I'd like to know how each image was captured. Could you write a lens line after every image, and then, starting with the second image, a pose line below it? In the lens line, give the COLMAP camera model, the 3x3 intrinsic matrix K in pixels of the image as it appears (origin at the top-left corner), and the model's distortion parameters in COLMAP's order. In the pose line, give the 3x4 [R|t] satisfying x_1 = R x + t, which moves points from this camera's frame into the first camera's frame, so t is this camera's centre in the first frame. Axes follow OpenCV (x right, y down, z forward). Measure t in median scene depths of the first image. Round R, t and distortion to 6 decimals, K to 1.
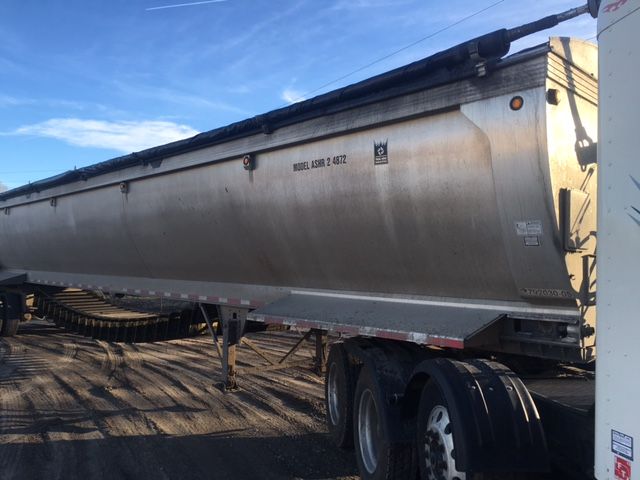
lens RADIAL K [[544.7, 0, 321.5], [0, 544.7, 250.7], [0, 0, 1]] dist [0.091880, -0.139618]
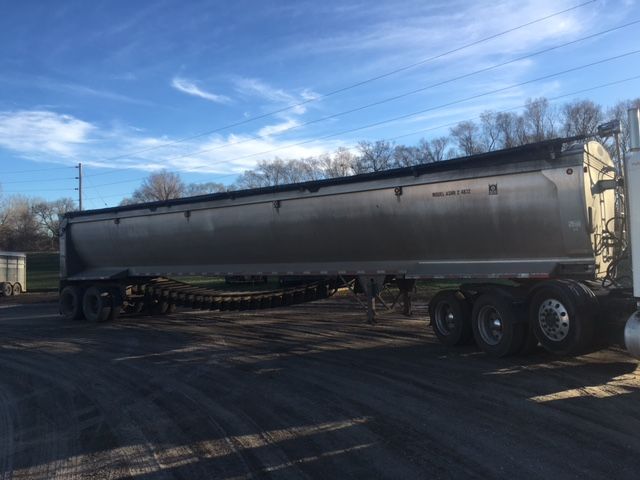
lens RADIAL K [[544.7, 0, 321.5], [0, 544.7, 250.7], [0, 0, 1]] dist [0.091880, -0.139618]
pose [[0.979760, -0.055358, 0.192369, -0.829582], [0.050916, 0.998311, 0.027963, -0.034738], [-0.193592, -0.017603, 0.980924, -0.799373]]
